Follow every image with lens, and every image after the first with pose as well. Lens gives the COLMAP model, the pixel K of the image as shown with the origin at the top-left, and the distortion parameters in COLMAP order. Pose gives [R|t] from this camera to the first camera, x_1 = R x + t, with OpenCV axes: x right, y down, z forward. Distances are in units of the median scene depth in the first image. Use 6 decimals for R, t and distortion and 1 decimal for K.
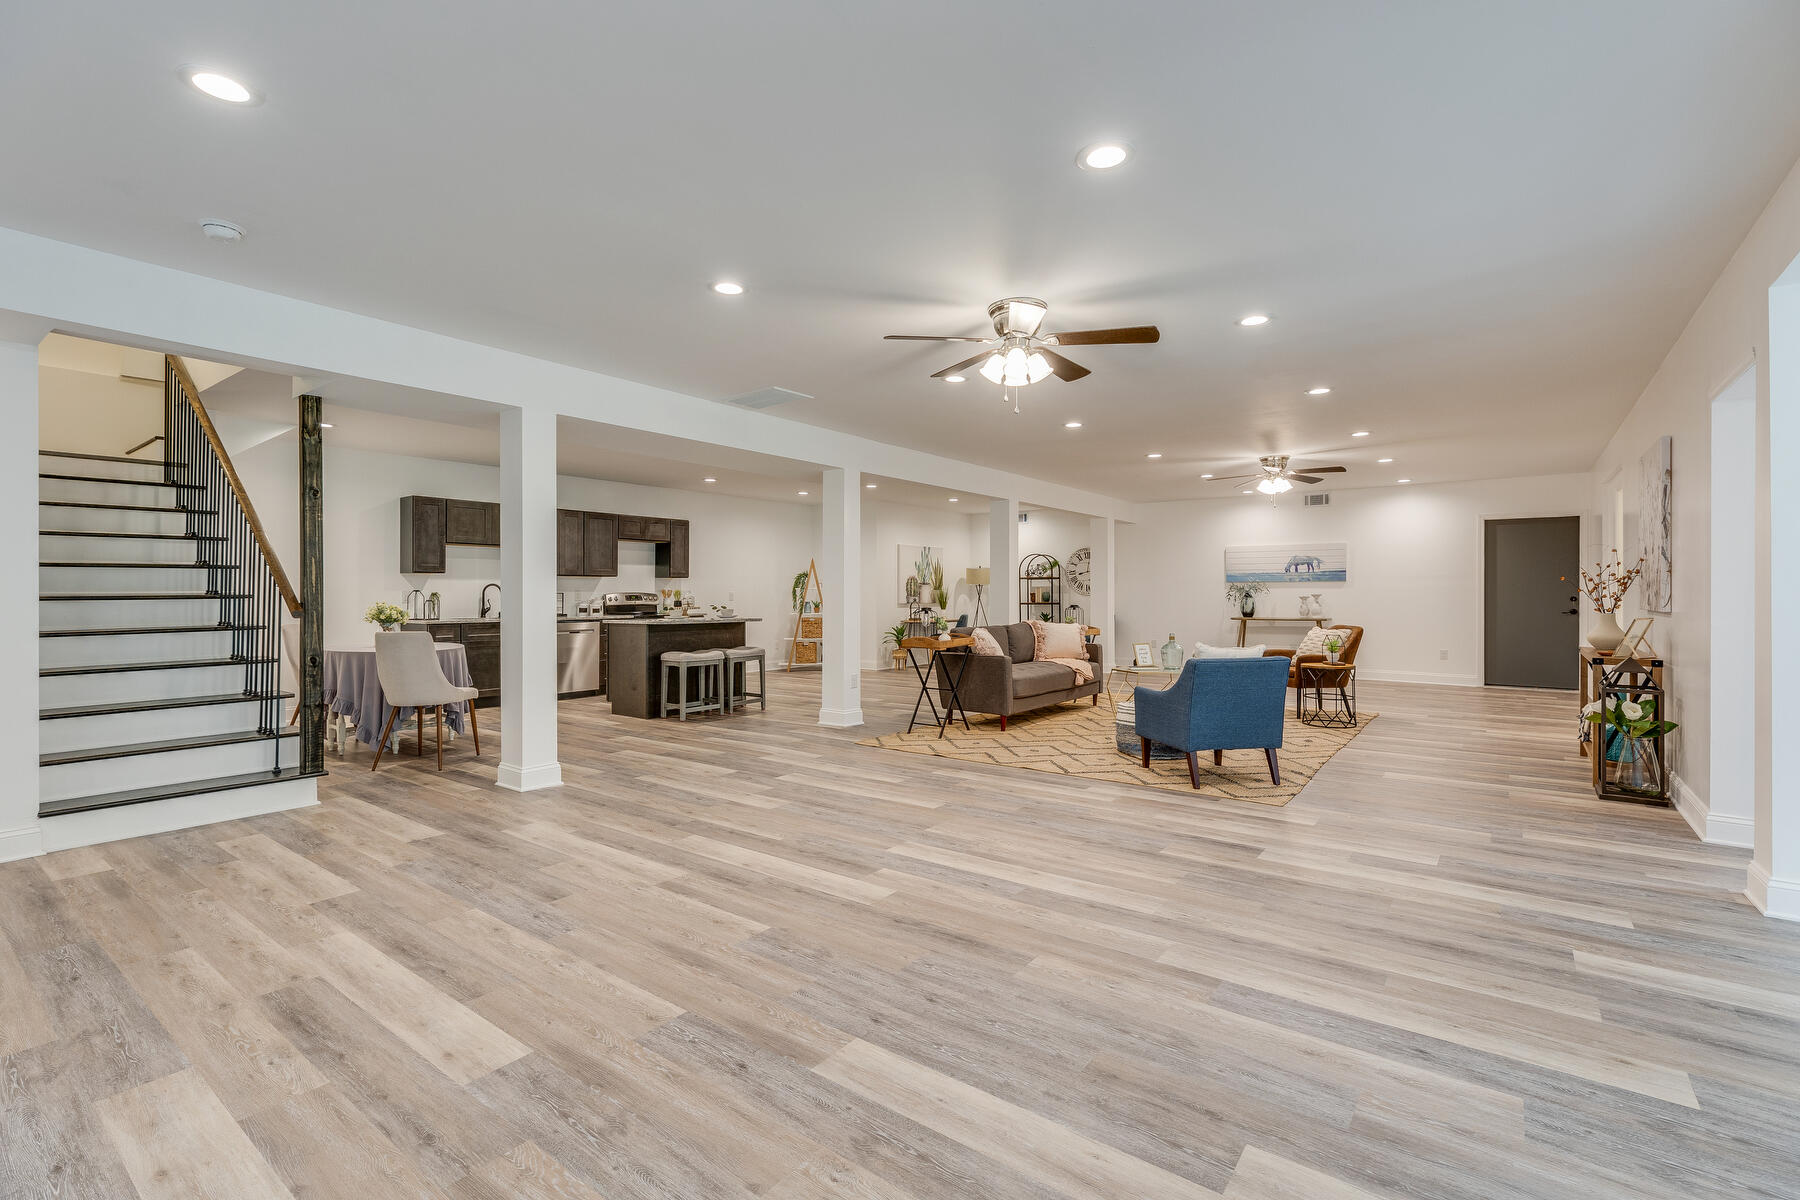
lens RADIAL K [[805.5, 0, 898.7], [0, 805.5, 597.2], [0, 0, 1]] dist [0.010571, -0.000172]
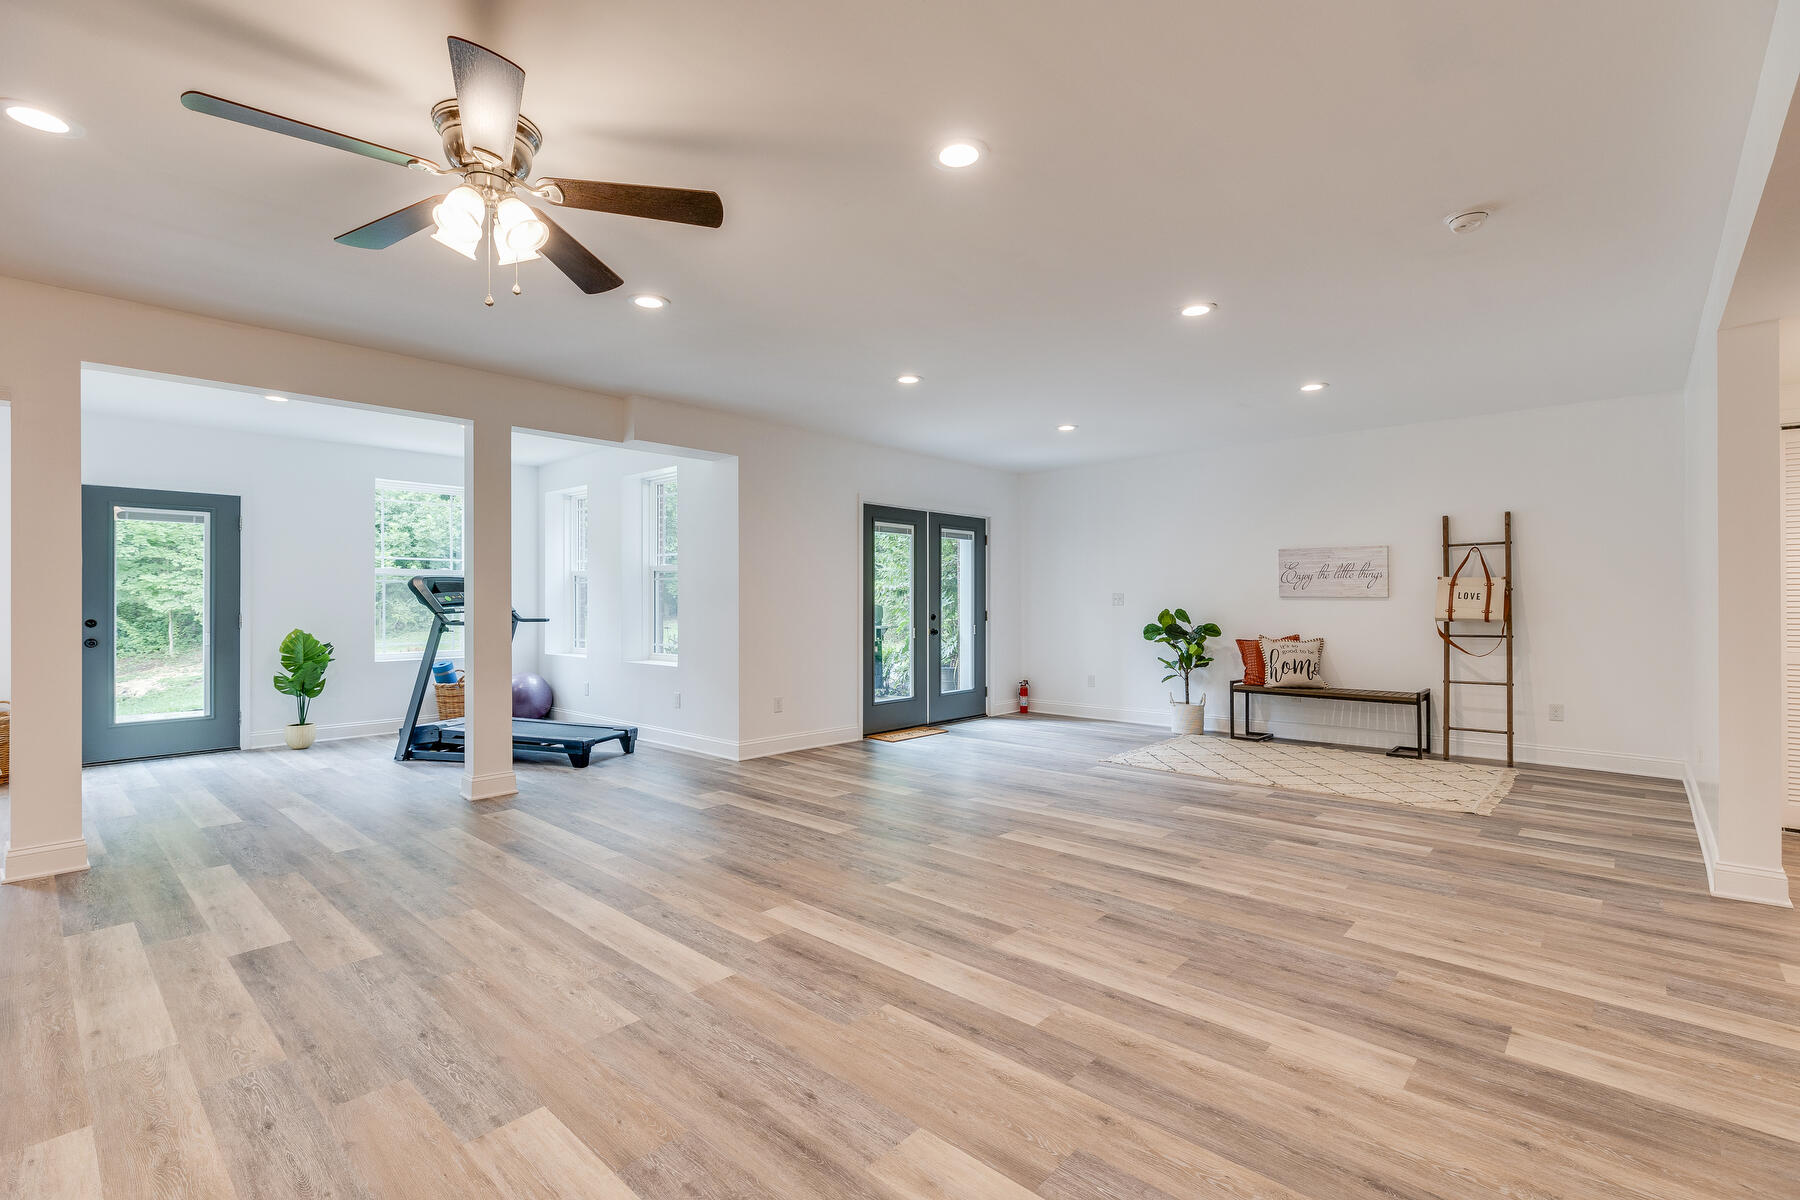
lens RADIAL K [[805.5, 0, 893.8], [0, 805.5, 596.8], [0, 0, 1]] dist [0.010571, -0.000172]
pose [[-0.995082, 0.004799, 0.098938, -0.224818], [0.004714, 0.999988, -0.001093, -0.013621], [-0.098942, -0.000621, -0.995093, 1.688803]]
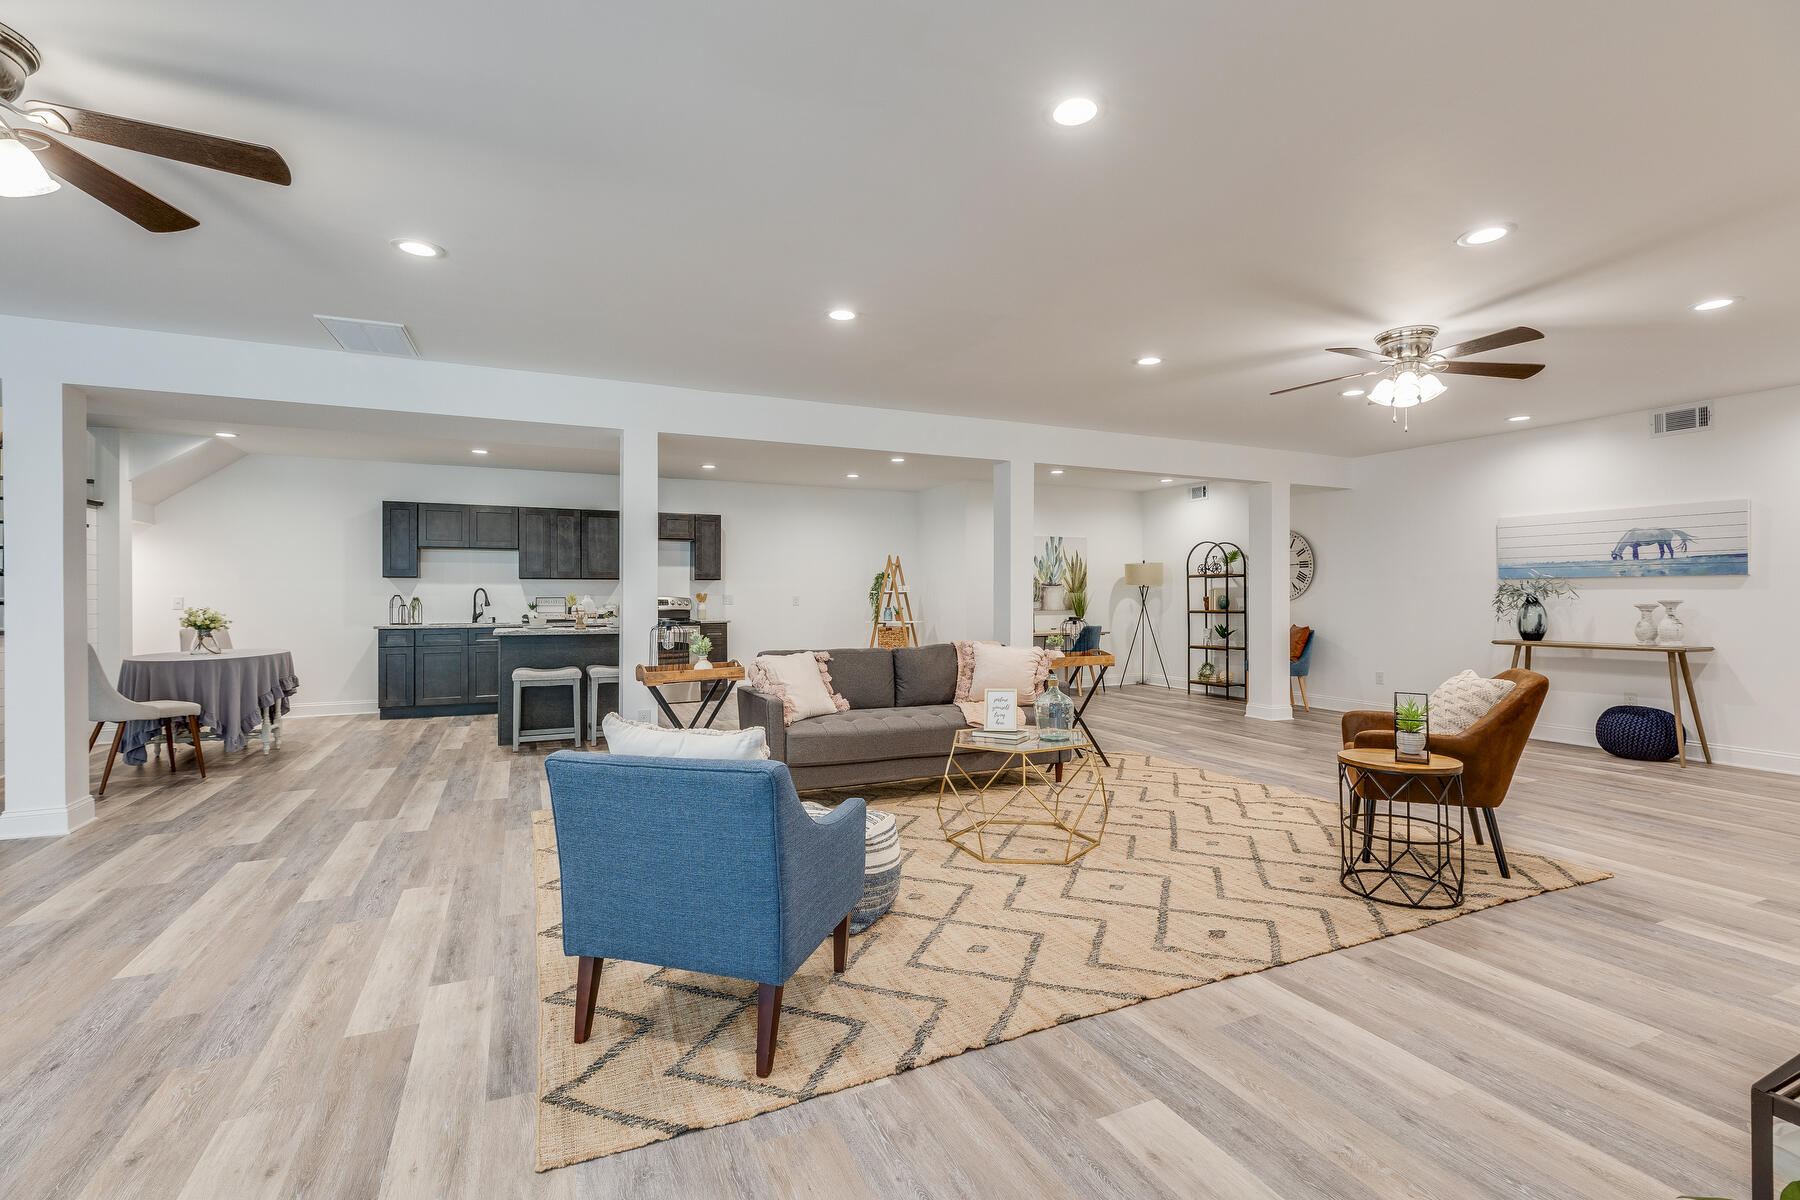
lens RADIAL K [[805.5, 0, 893.0], [0, 805.5, 596.4], [0, 0, 1]] dist [0.010571, -0.000172]
pose [[0.880253, 0.000575, -0.474504, 0.965071], [-0.001852, 0.999996, -0.002223, -0.012918], [0.474501, 0.002836, 0.880251, 0.896615]]
